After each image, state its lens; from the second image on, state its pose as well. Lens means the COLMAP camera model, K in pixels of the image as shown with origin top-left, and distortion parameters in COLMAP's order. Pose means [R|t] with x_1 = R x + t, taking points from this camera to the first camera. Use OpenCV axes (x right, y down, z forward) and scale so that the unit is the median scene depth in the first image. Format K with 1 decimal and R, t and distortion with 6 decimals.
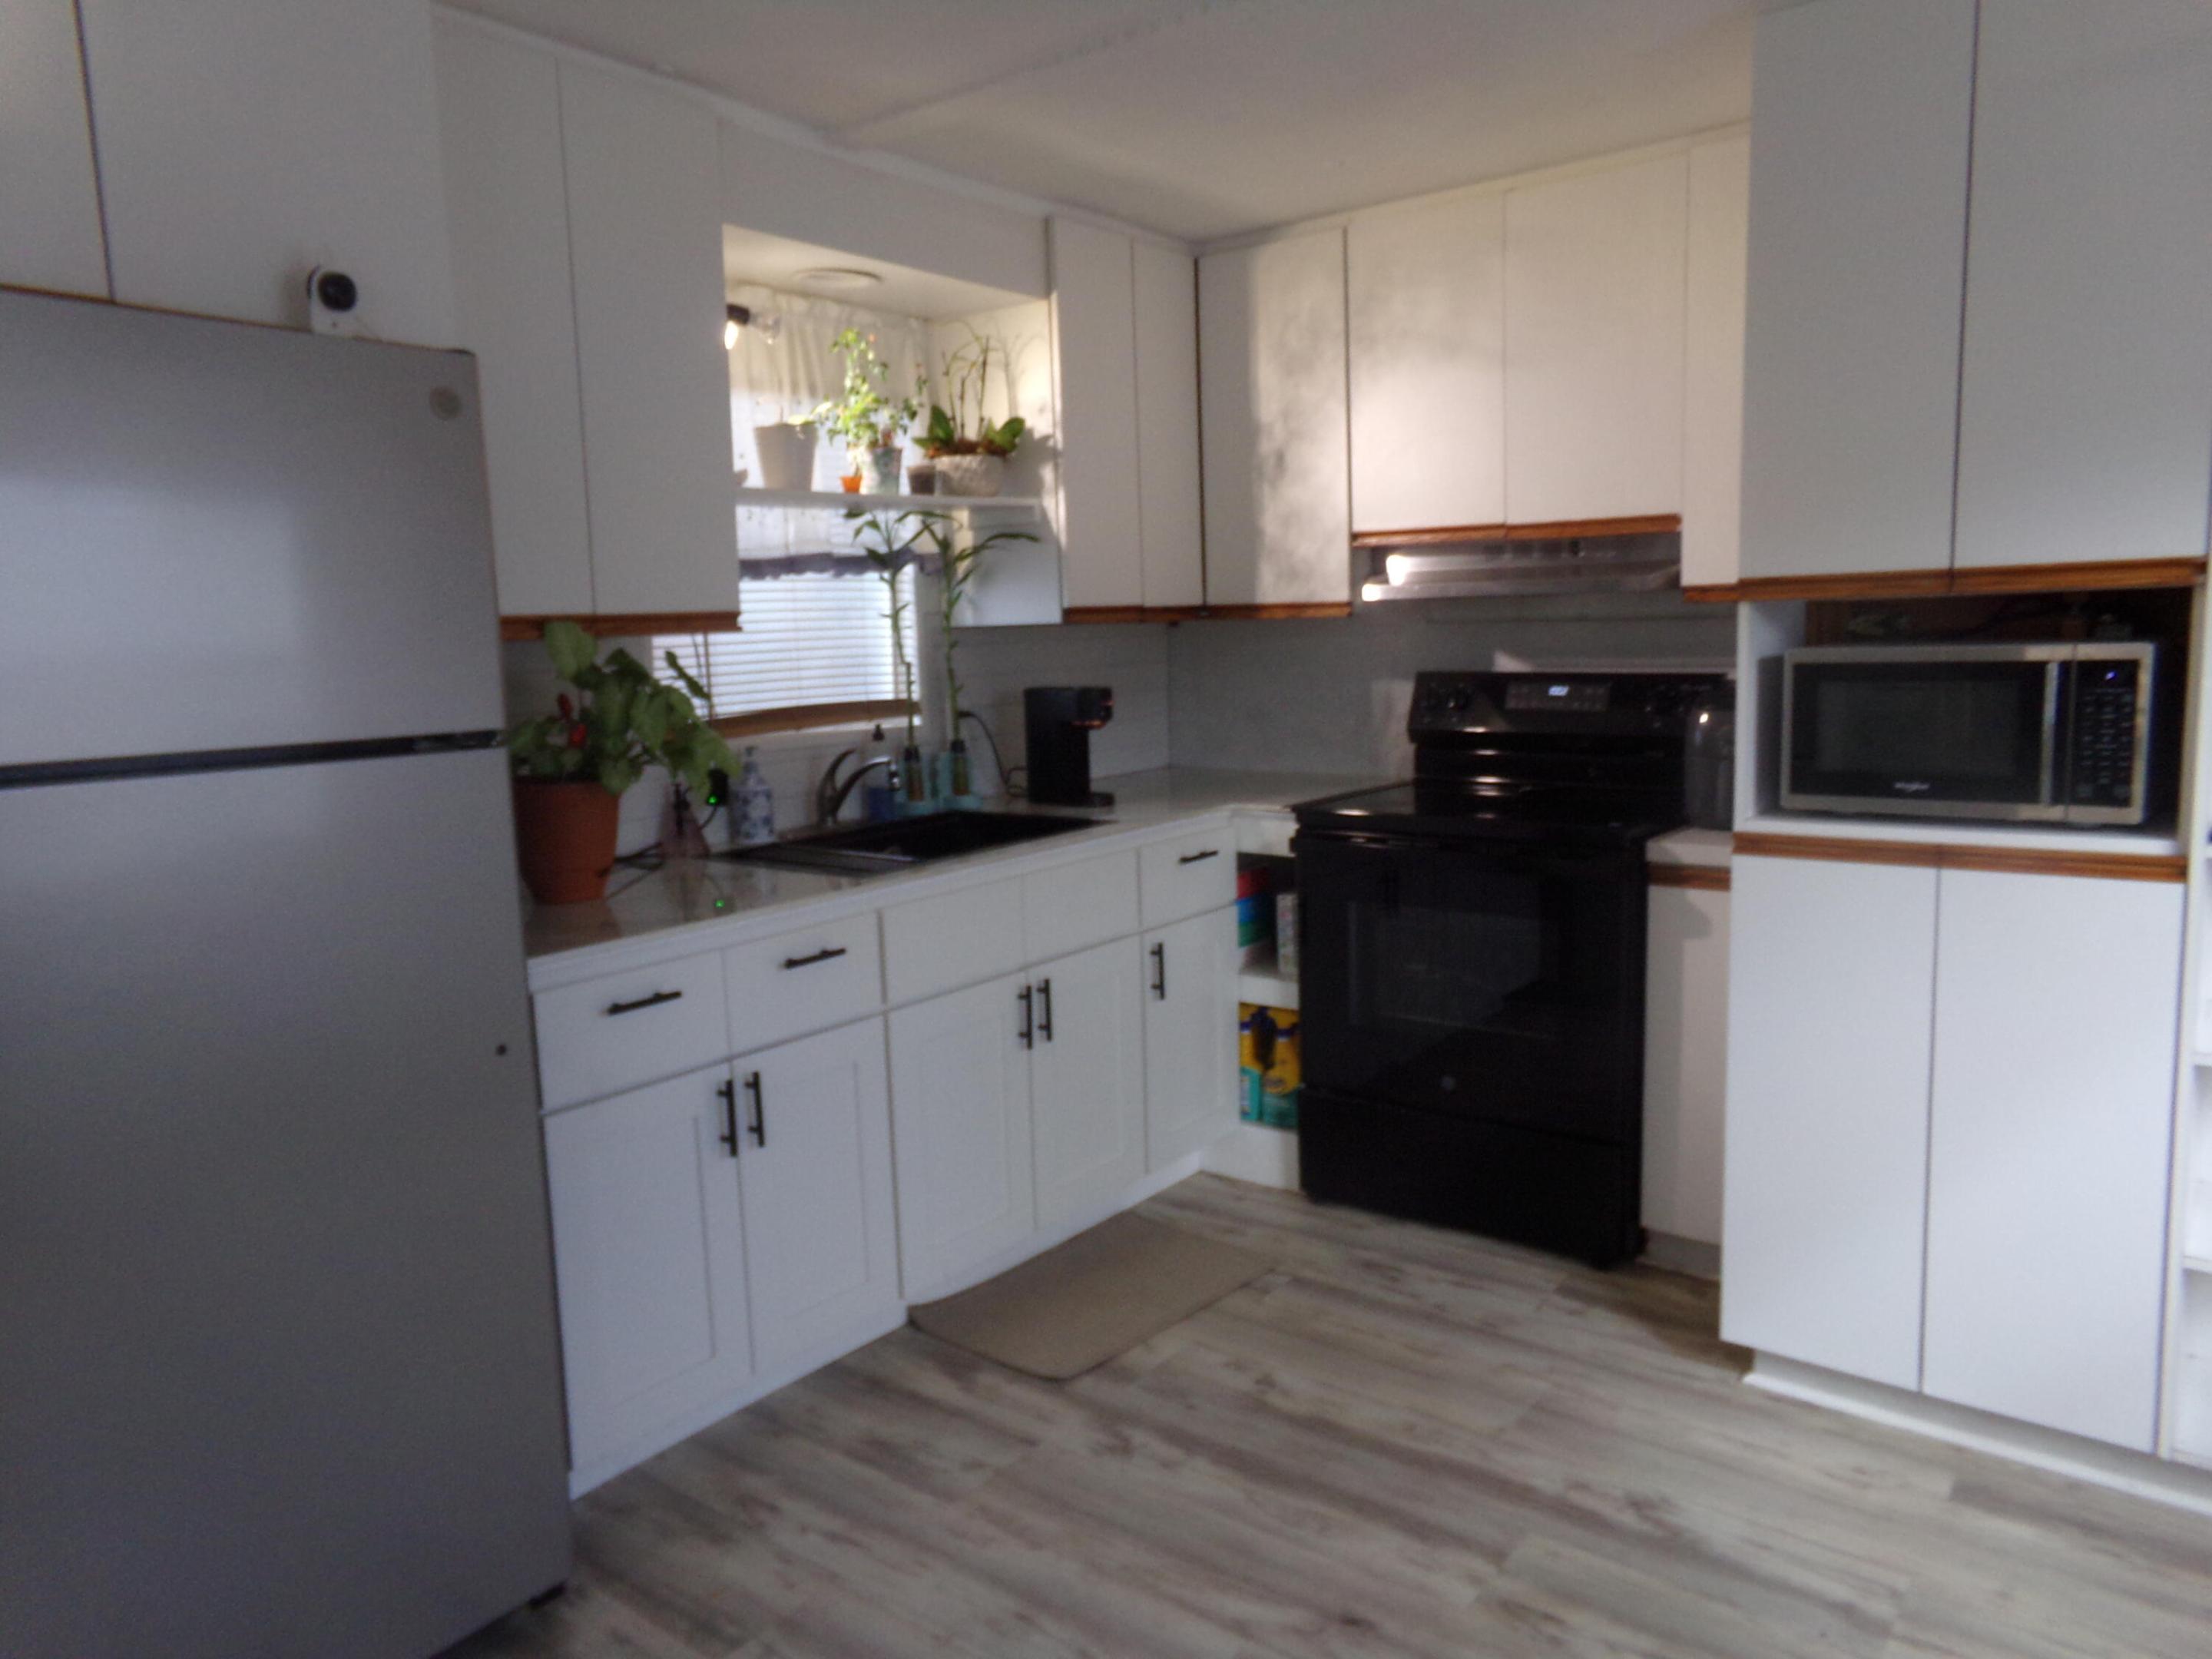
lens RADIAL K [[1513.5, 0, 1106.0], [0, 1513.5, 829.5], [0, 0, 1]] dist [-0.095844, 0.158588]
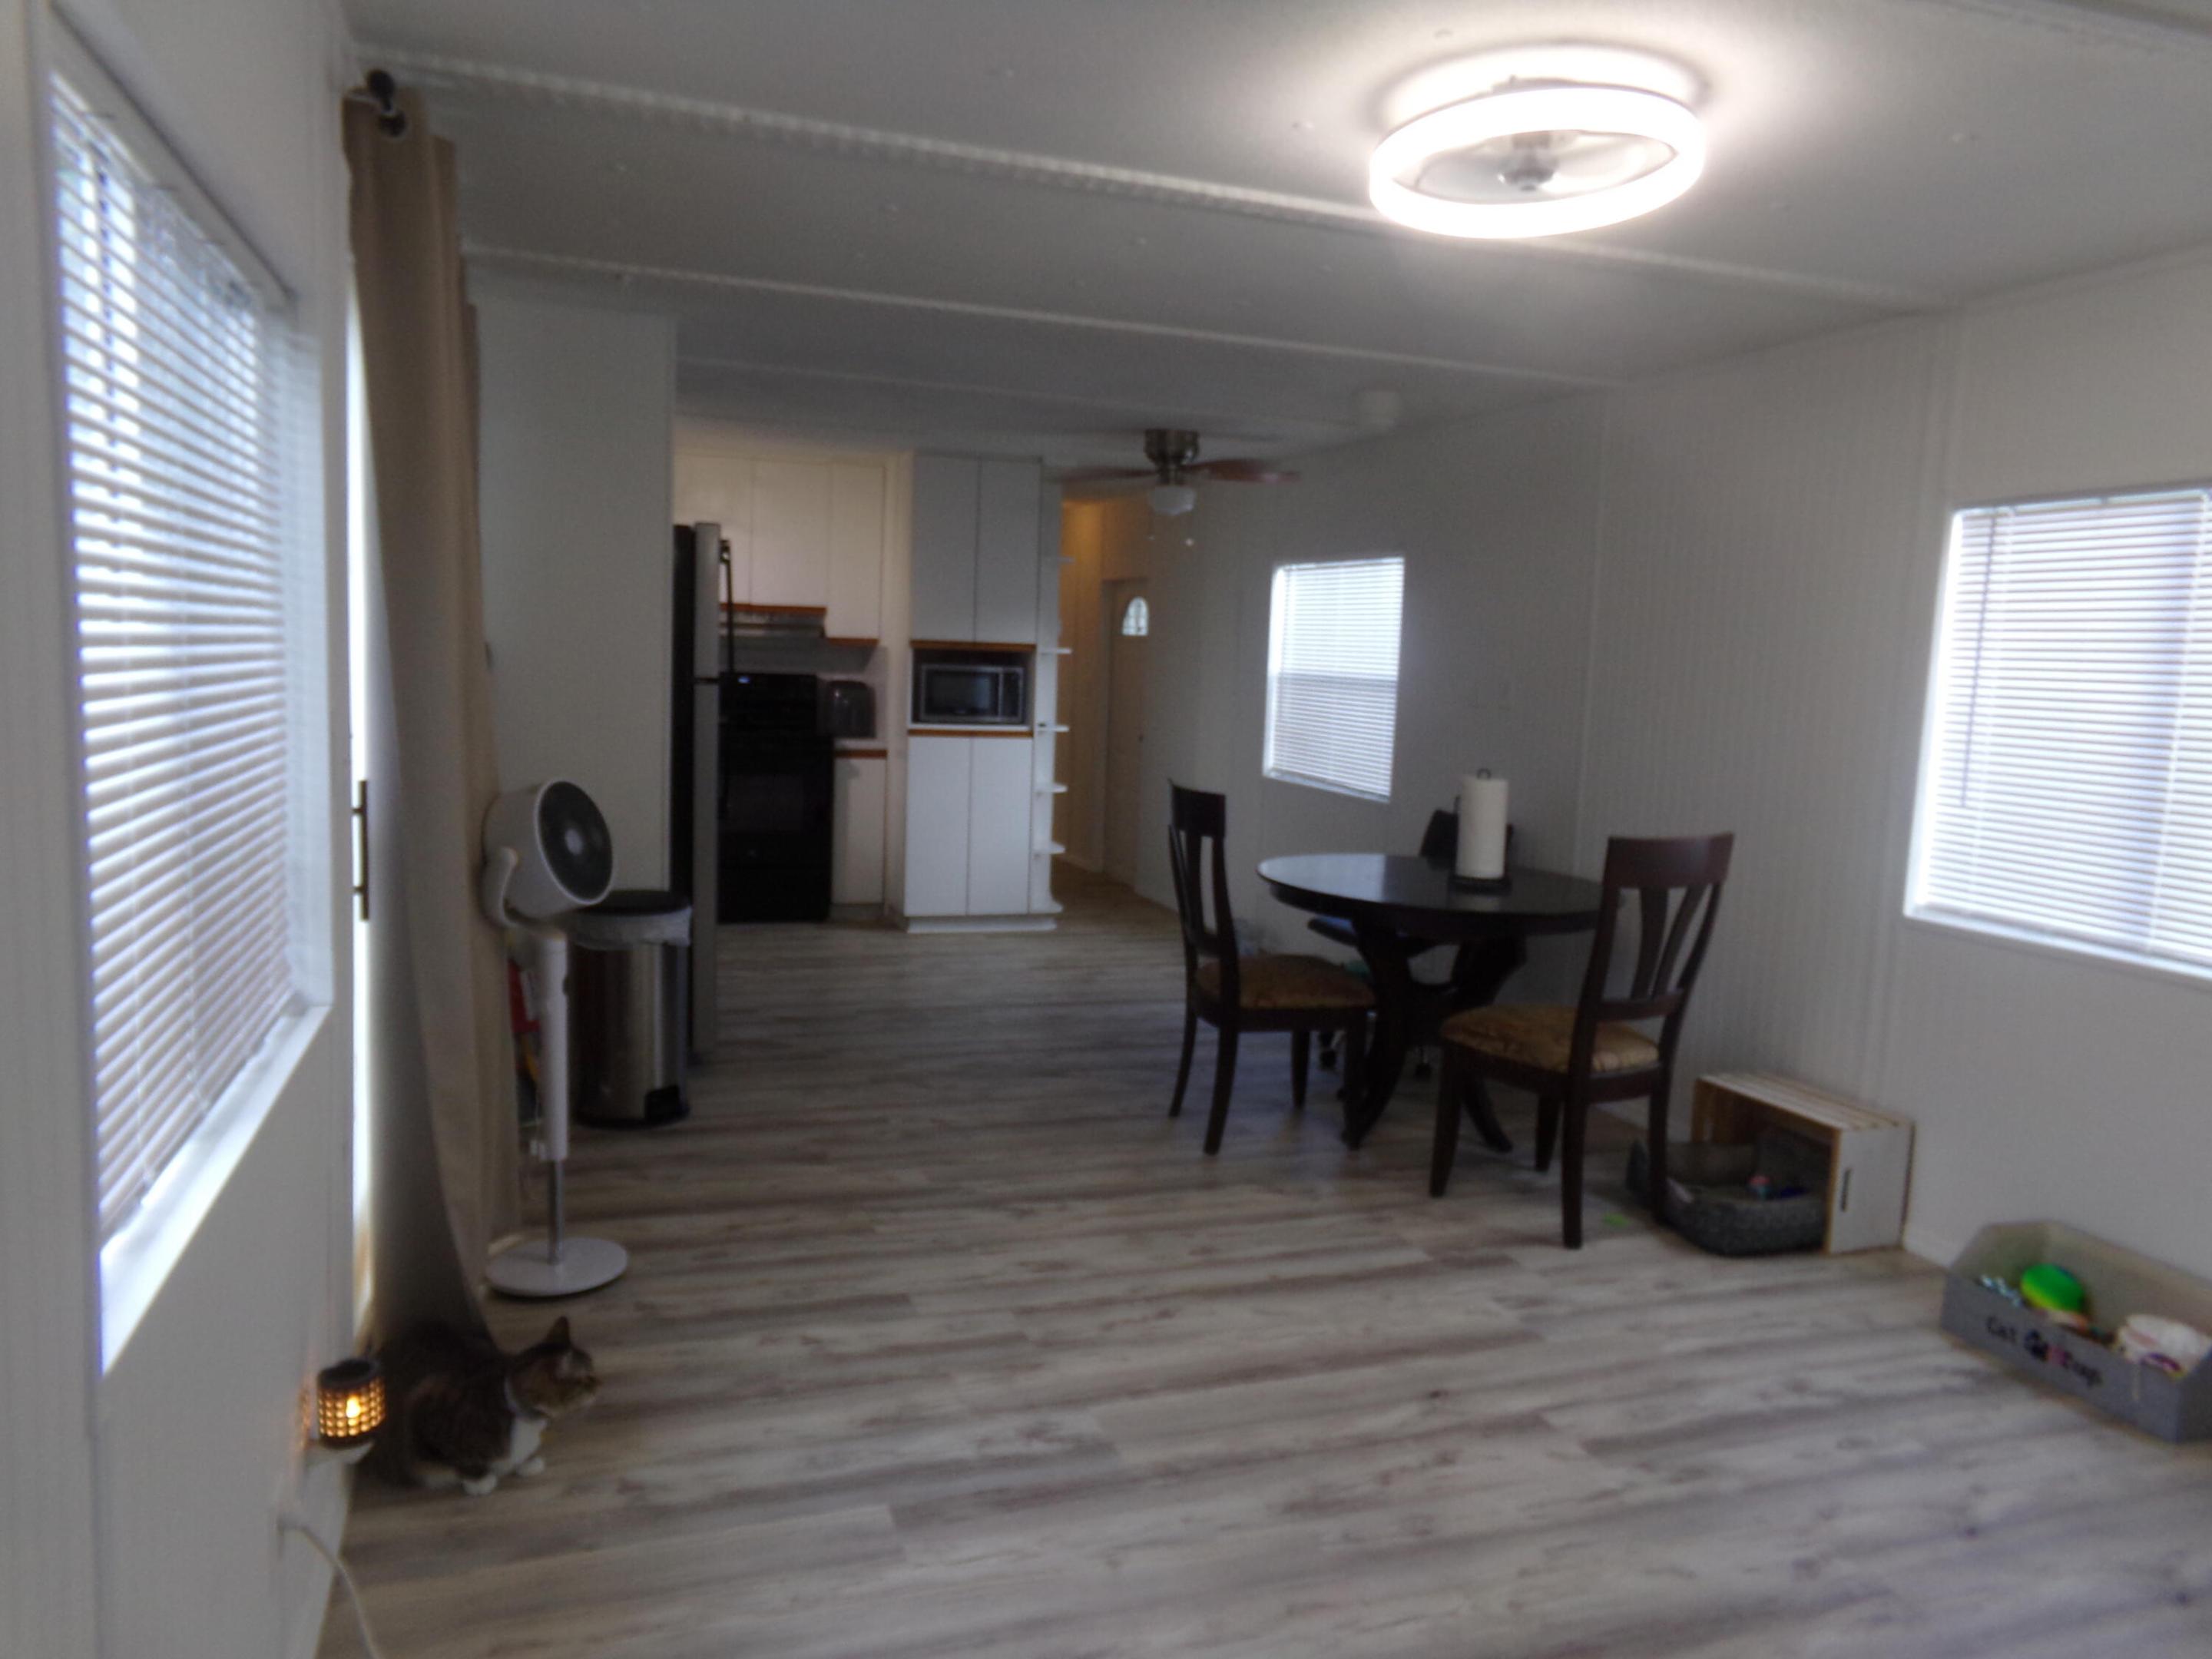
lens RADIAL K [[1503.7, 0, 1101.4], [0, 1503.7, 820.4], [0, 0, 1]] dist [-0.086323, 0.133035]
pose [[0.519434, -0.040217, 0.853564, -1.520633], [0.059438, 0.998173, 0.010860, 0.138673], [-0.852441, 0.045093, 0.520875, -0.652403]]
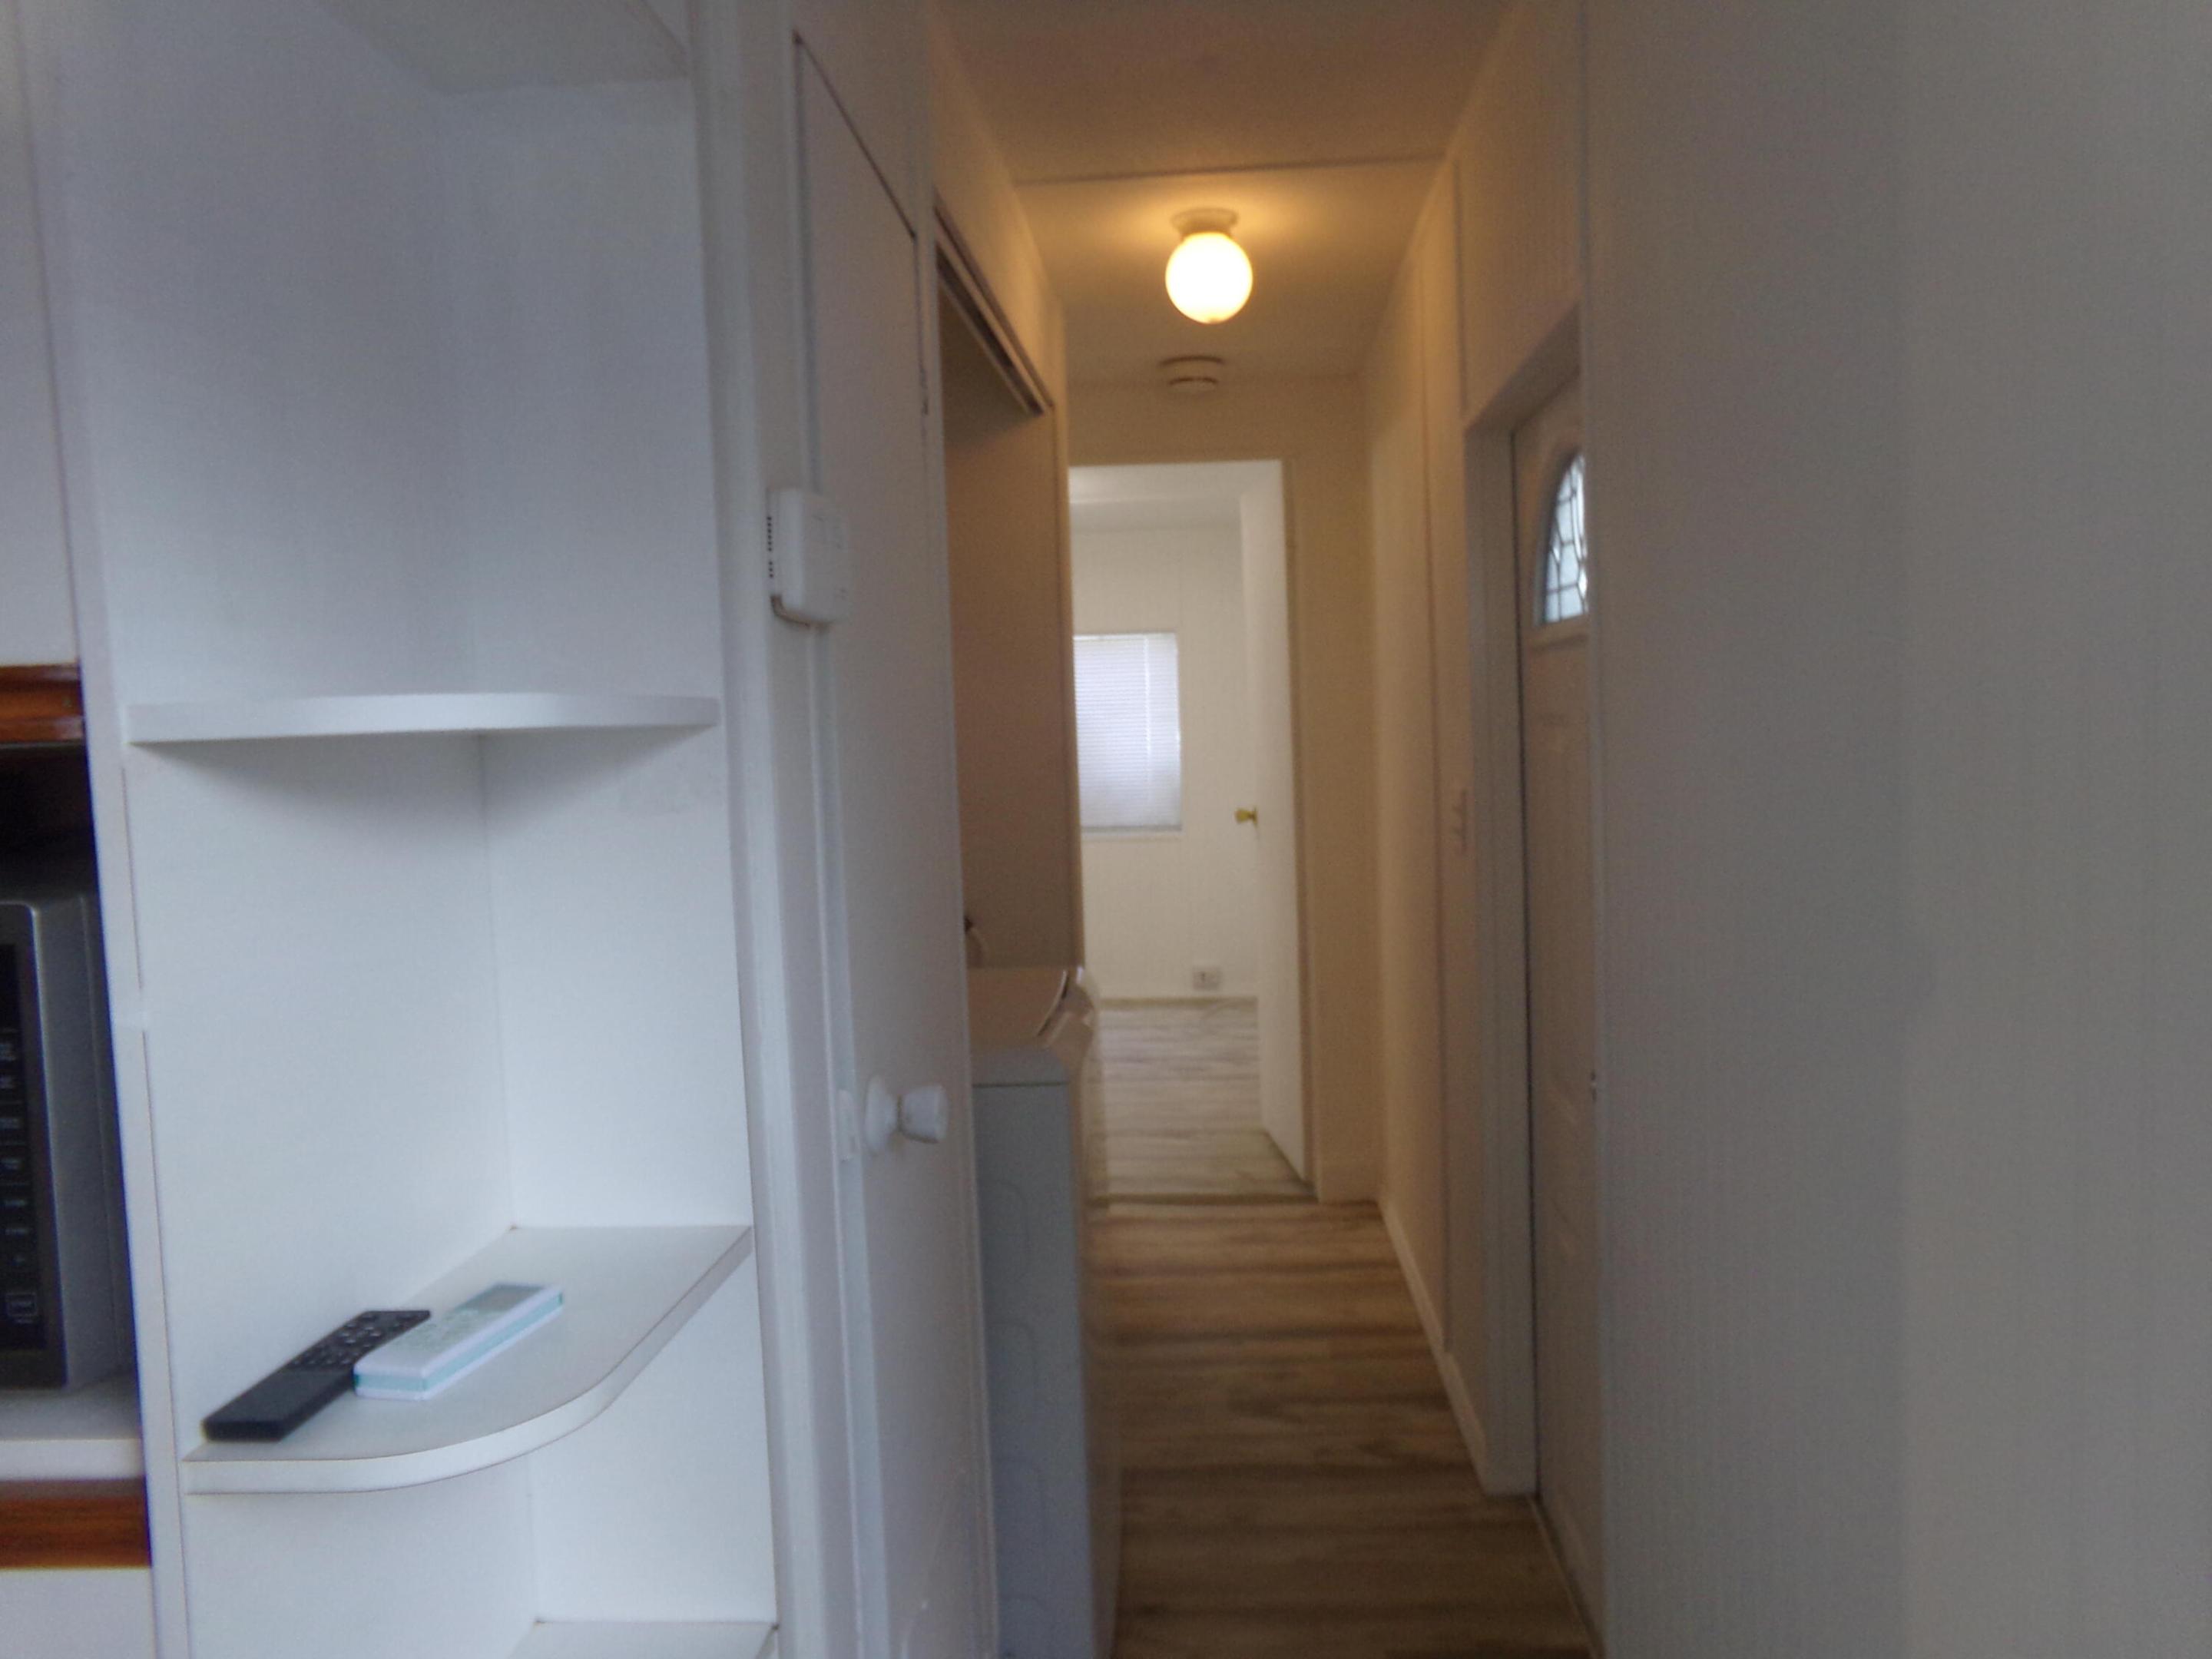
lens RADIAL K [[1483.6, 0, 1125.1], [0, 1483.6, 828.1], [0, 0, 1]] dist [0.009754, 0.007168]
pose [[0.817318, -0.035580, 0.575088, 0.503760], [0.087076, 0.994256, -0.062239, -0.068809], [-0.569570, 0.100945, 0.815721, 0.394446]]
